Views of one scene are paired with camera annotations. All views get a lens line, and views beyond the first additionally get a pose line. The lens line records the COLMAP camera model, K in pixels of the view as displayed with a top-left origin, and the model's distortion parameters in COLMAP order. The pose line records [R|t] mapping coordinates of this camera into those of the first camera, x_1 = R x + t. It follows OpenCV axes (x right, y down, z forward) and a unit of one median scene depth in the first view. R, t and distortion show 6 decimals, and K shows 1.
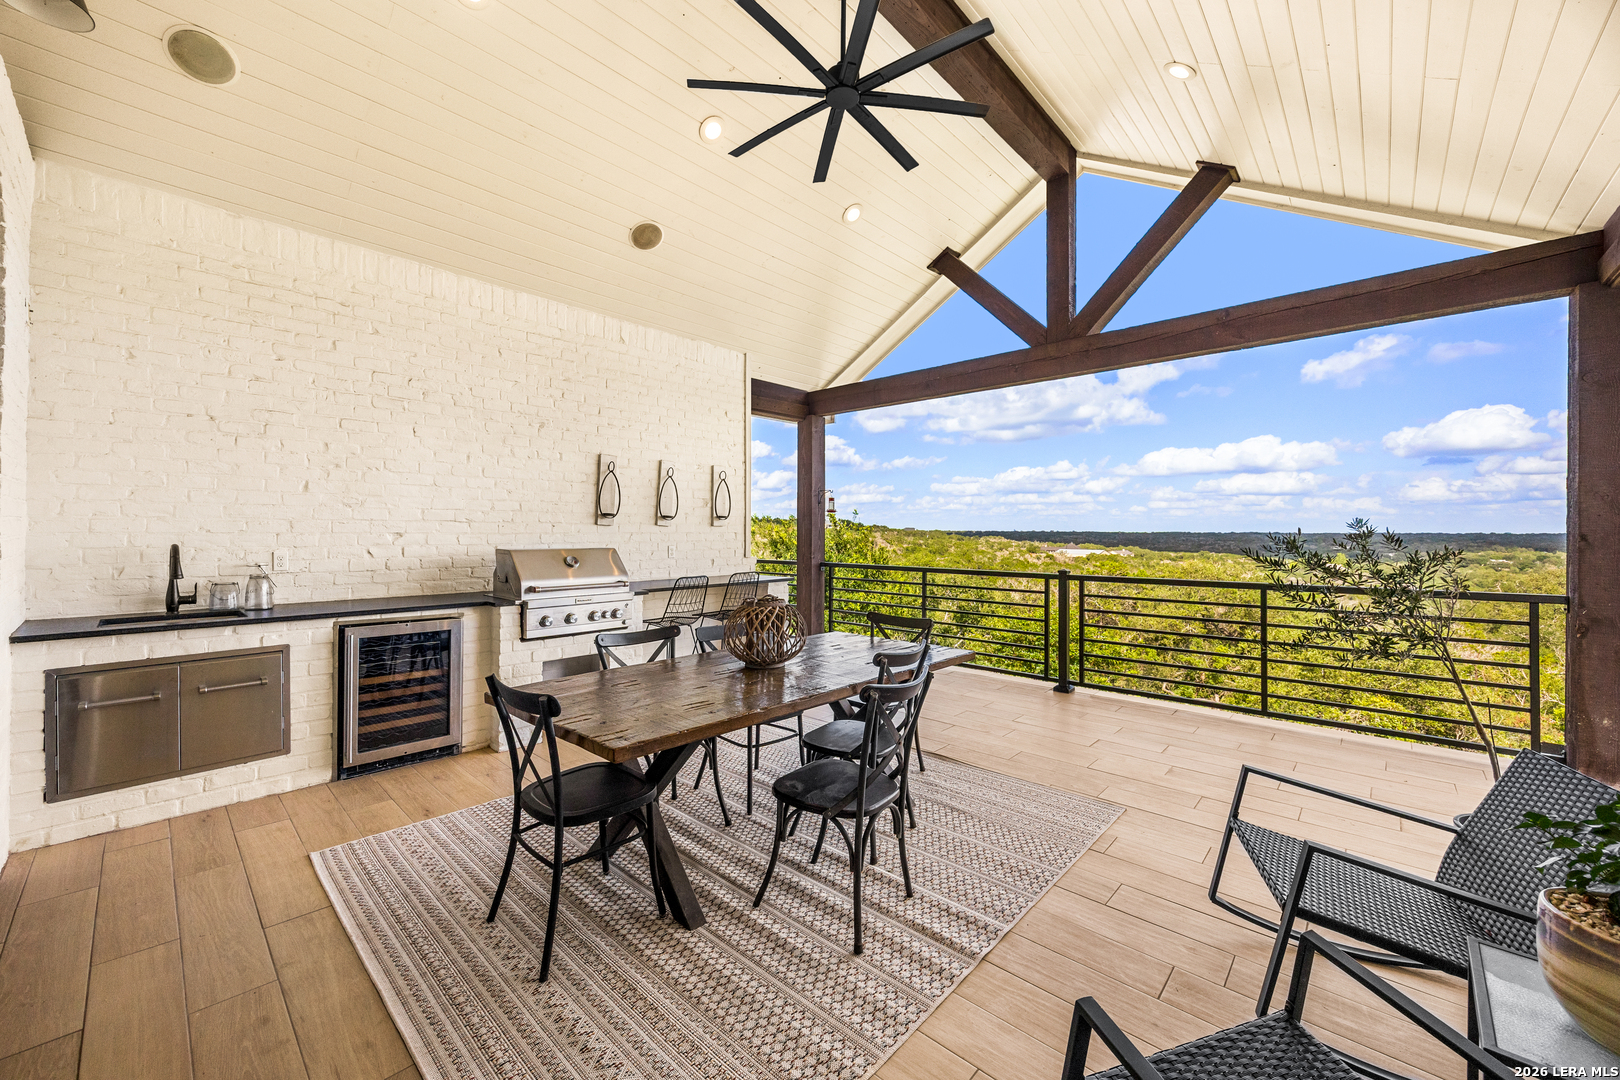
lens RADIAL K [[626.6, 0, 800.0], [0, 626.6, 535.1], [0, 0, 1]] dist [0.000685, -0.000776]
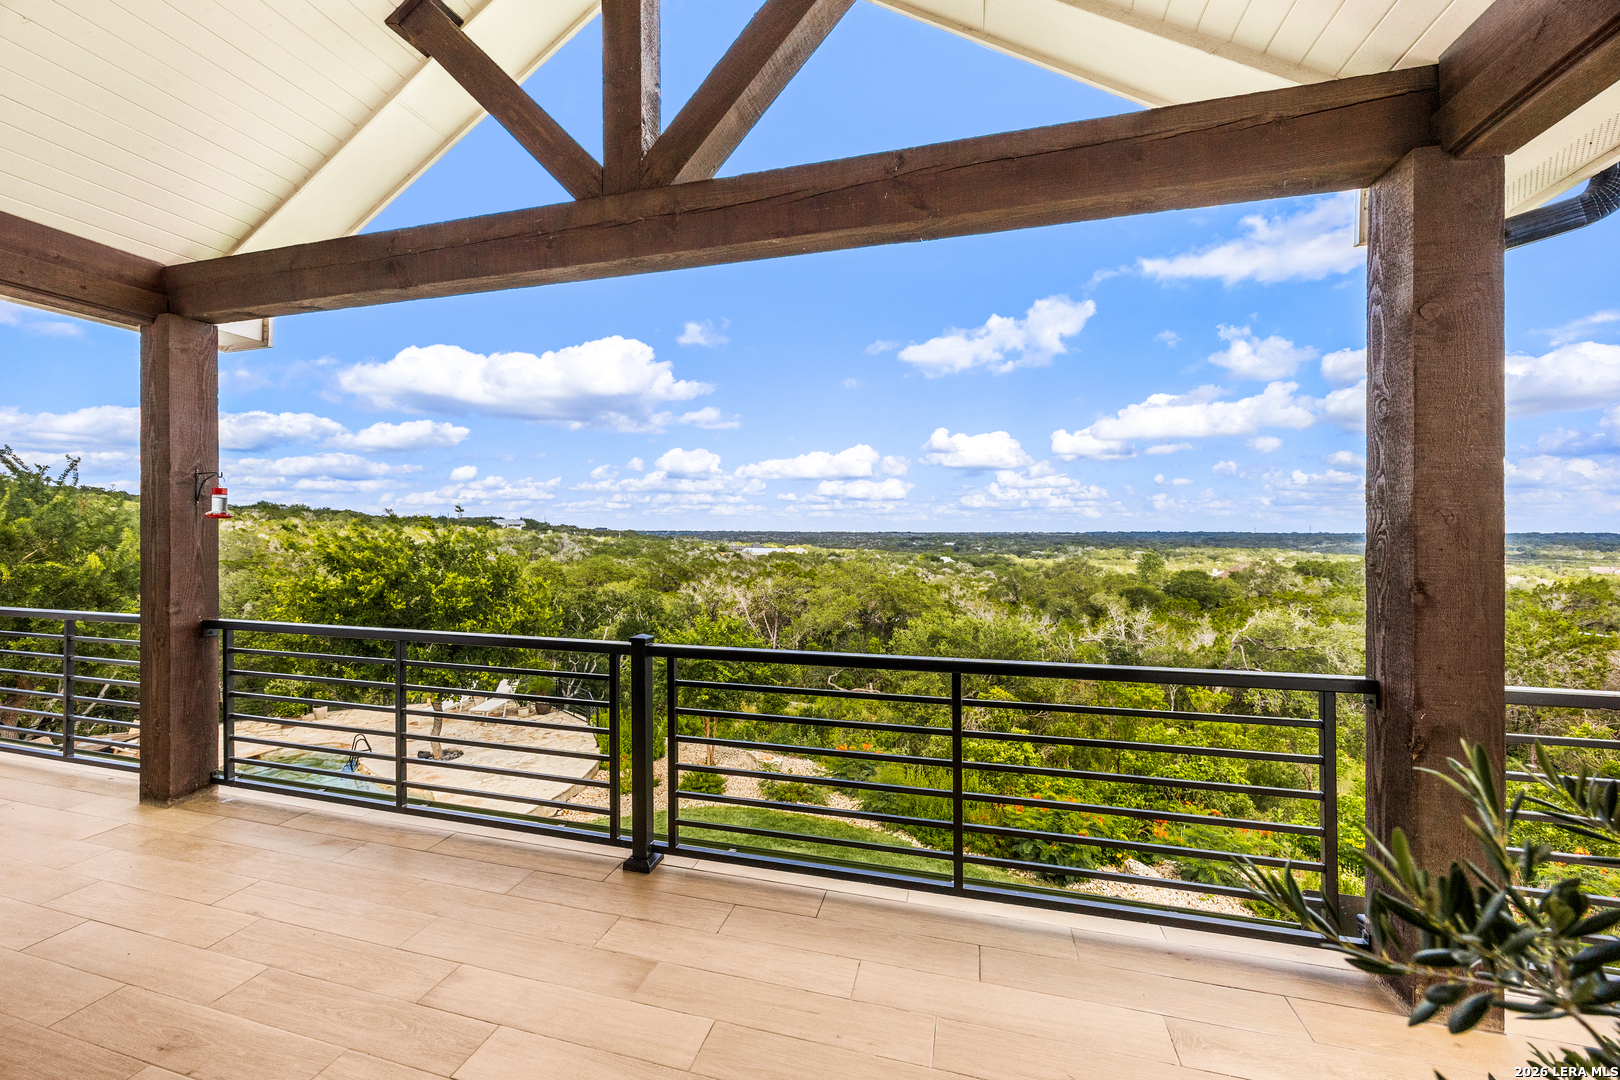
lens RADIAL K [[626.6, 0, 811.2], [0, 626.6, 532.9], [0, 0, 1]] dist [0.000685, -0.000776]
pose [[0.880031, -0.002734, 0.474908, 0.318032], [0.004245, 0.999989, -0.002108, -0.031619], [-0.474897, 0.003871, 0.880033, 0.502228]]
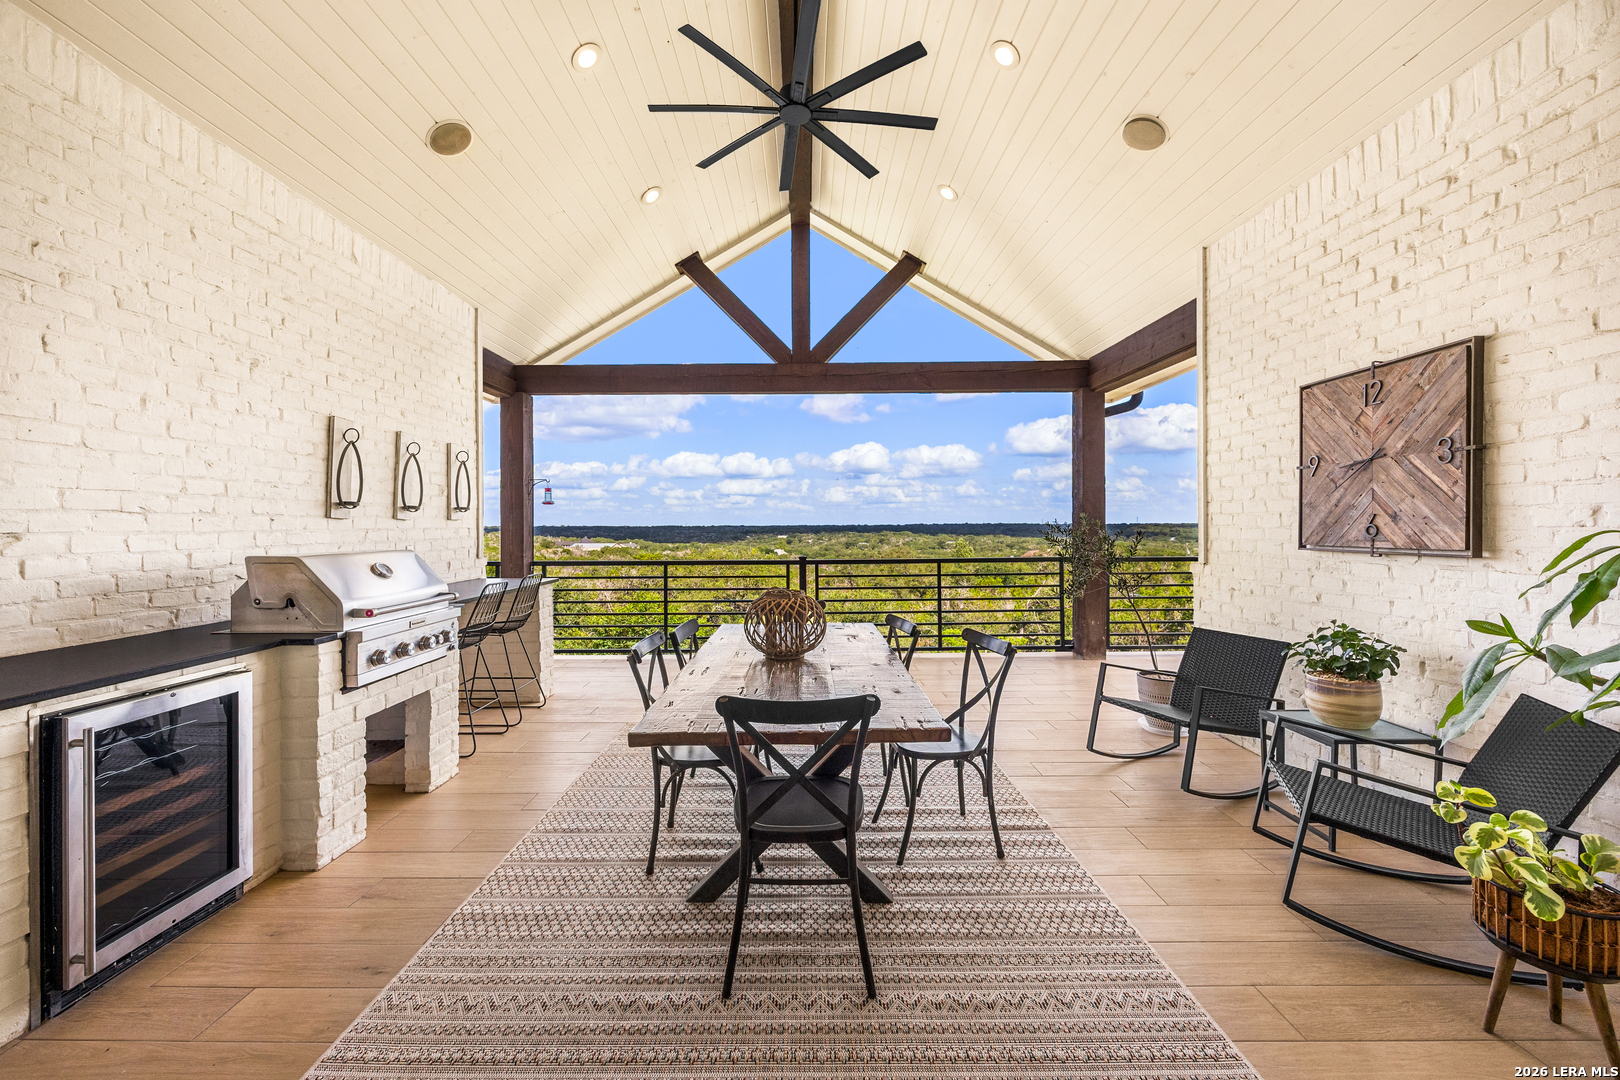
lens RADIAL K [[626.6, 0, 807.2], [0, 626.6, 529.8], [0, 0, 1]] dist [0.000685, -0.000776]
pose [[0.730261, -0.013093, 0.683043, -0.410526], [0.013105, 0.999901, 0.005155, -0.000166], [-0.683043, 0.005187, 0.730360, 0.136251]]
